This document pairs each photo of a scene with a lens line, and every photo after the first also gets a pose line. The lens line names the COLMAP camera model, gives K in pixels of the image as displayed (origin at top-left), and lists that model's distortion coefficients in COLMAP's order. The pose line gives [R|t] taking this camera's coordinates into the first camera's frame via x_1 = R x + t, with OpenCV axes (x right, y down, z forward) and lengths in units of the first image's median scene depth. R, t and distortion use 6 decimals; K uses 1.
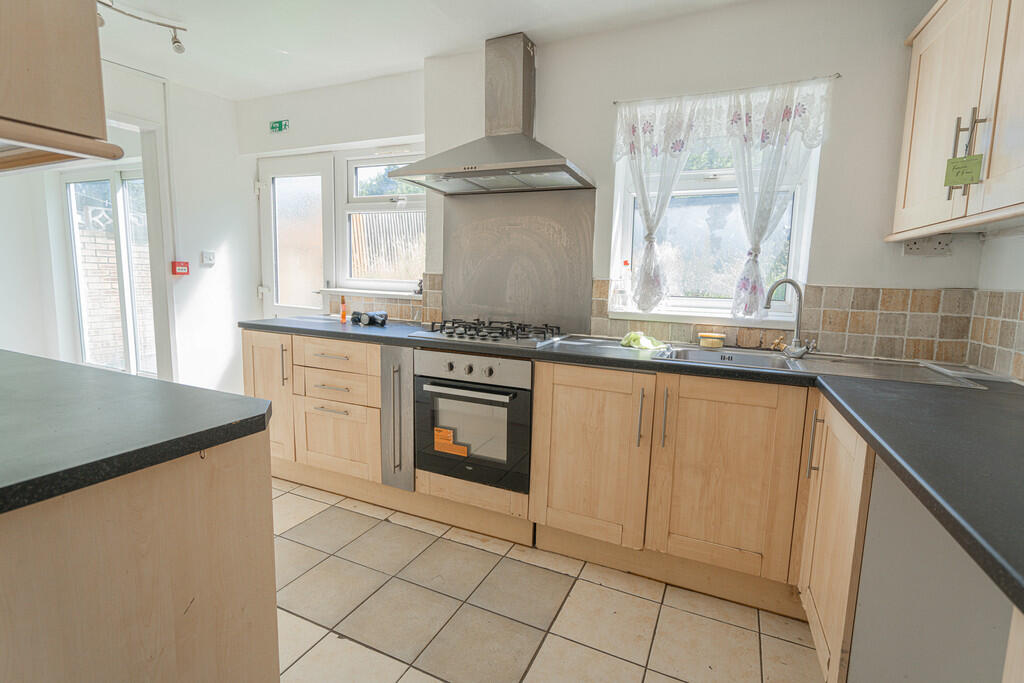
lens RADIAL K [[468.2, 0, 513.8], [0, 468.2, 337.1], [0, 0, 1]] dist [0.002411, 0.000238]
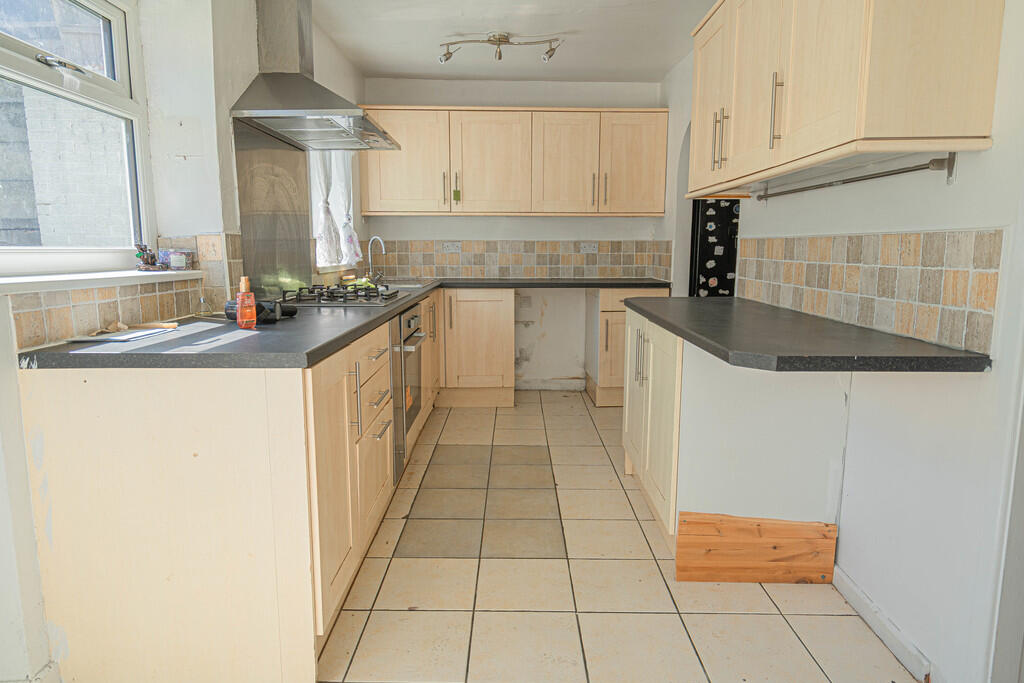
lens RADIAL K [[600.2, 0, 506.6], [0, 600.2, 333.8], [0, 0, 1]] dist [0.006585, 0.003182]
pose [[-0.401961, -0.159211, 0.901709, -0.930282], [0.102949, 0.970665, 0.217279, -0.121341], [-0.909851, 0.180168, -0.373779, 0.841583]]
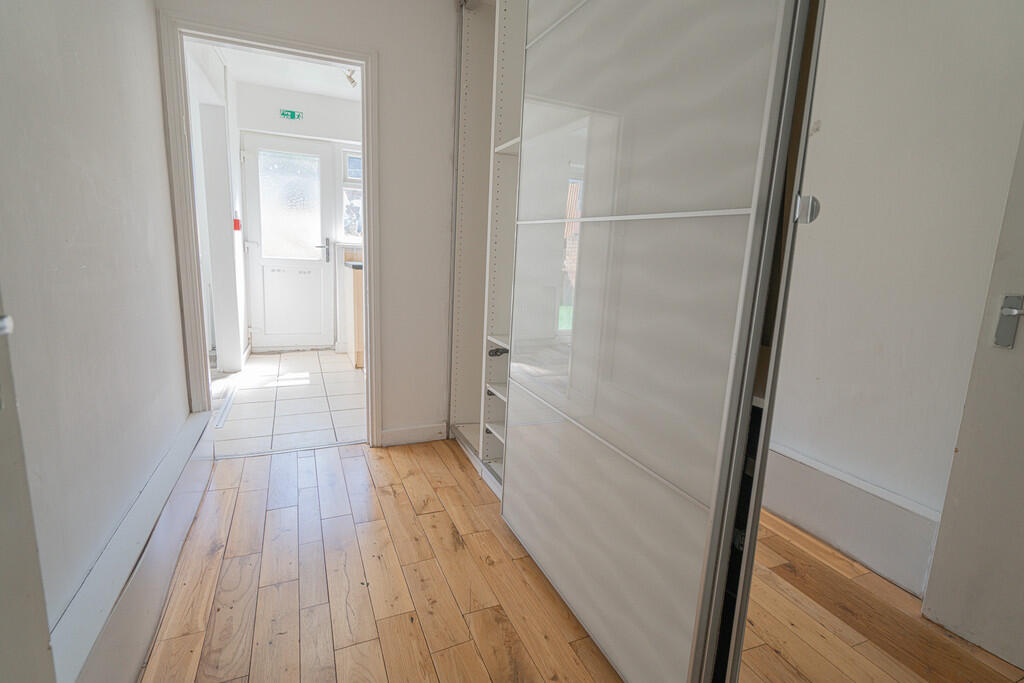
lens RADIAL K [[468.2, 0, 512.9], [0, 468.2, 339.4], [0, 0, 1]] dist [0.002411, 0.000238]
pose [[0.661992, -0.137892, 0.736717, -1.132325], [0.075276, 0.990193, 0.117695, 0.051528], [-0.745721, -0.022456, 0.665880, -0.316209]]
